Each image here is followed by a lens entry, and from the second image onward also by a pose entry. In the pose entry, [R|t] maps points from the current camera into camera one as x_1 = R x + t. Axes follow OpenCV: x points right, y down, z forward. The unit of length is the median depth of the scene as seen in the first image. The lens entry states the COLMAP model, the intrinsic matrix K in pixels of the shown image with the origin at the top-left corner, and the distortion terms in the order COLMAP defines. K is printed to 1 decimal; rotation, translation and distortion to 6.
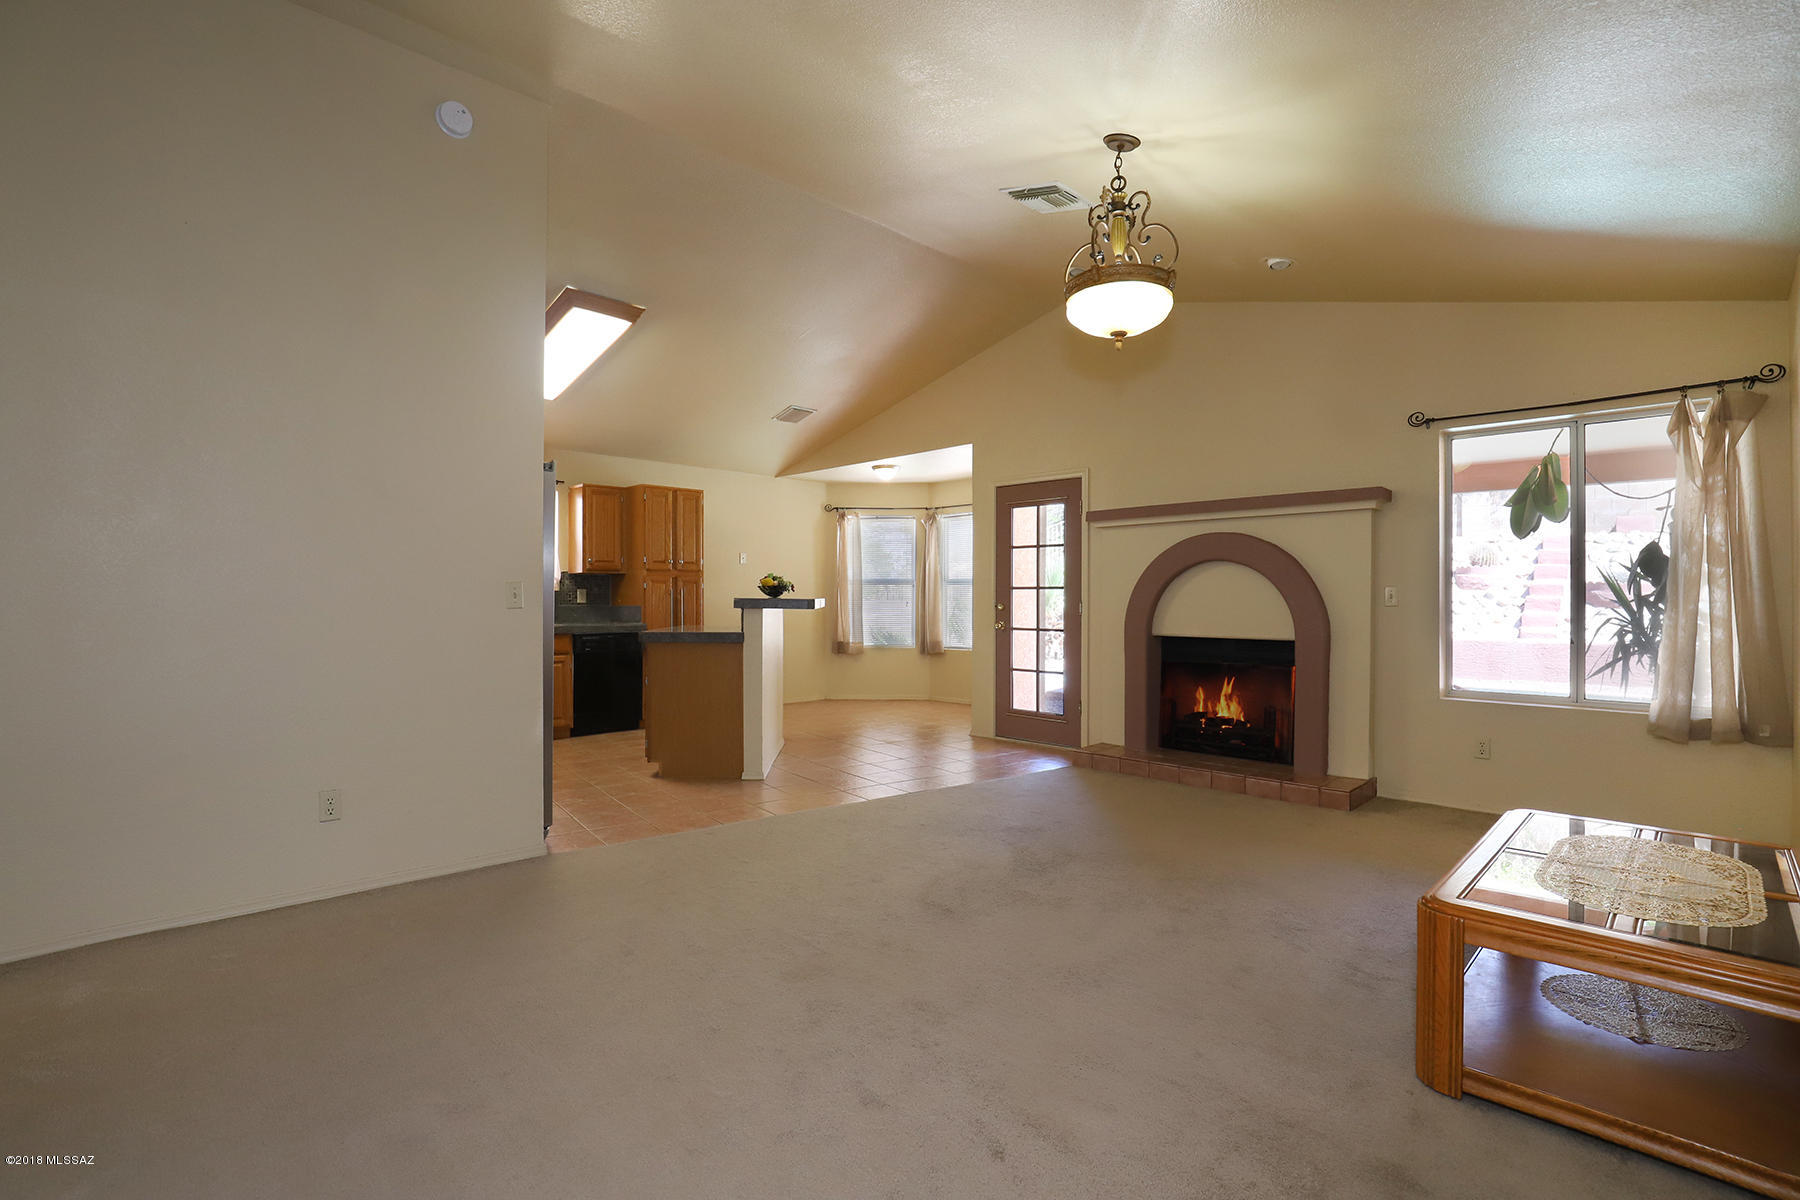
lens RADIAL K [[829.5, 0, 900.0], [0, 829.5, 600.0], [0, 0, 1]] dist [-0.002364, -0.000396]
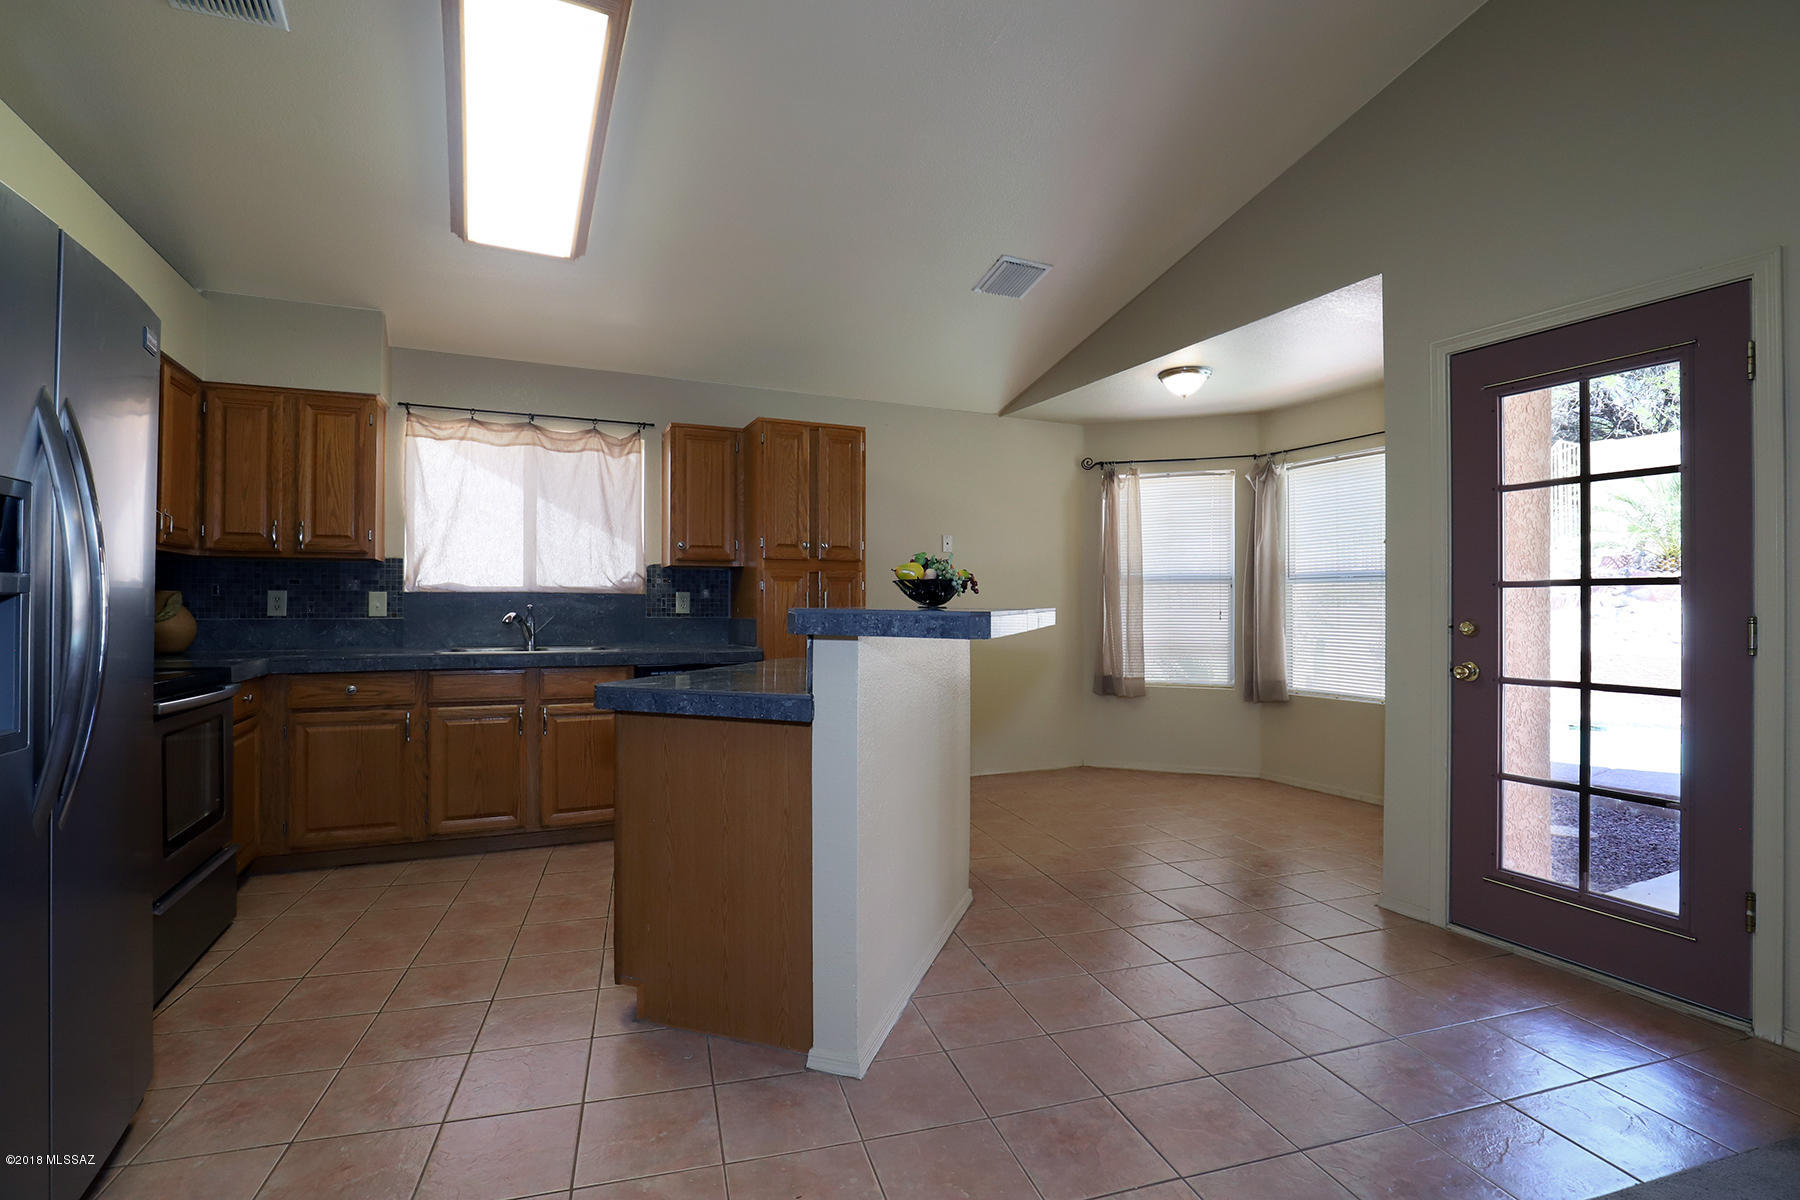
lens RADIAL K [[829.5, 0, 900.0], [0, 829.5, 600.0], [0, 0, 1]] dist [-0.002364, -0.000396]
pose [[0.941904, -0.001174, -0.335880, -0.011318], [-0.001300, 0.999974, -0.007141, -0.002739], [0.335879, 0.007163, 0.941878, 0.474027]]
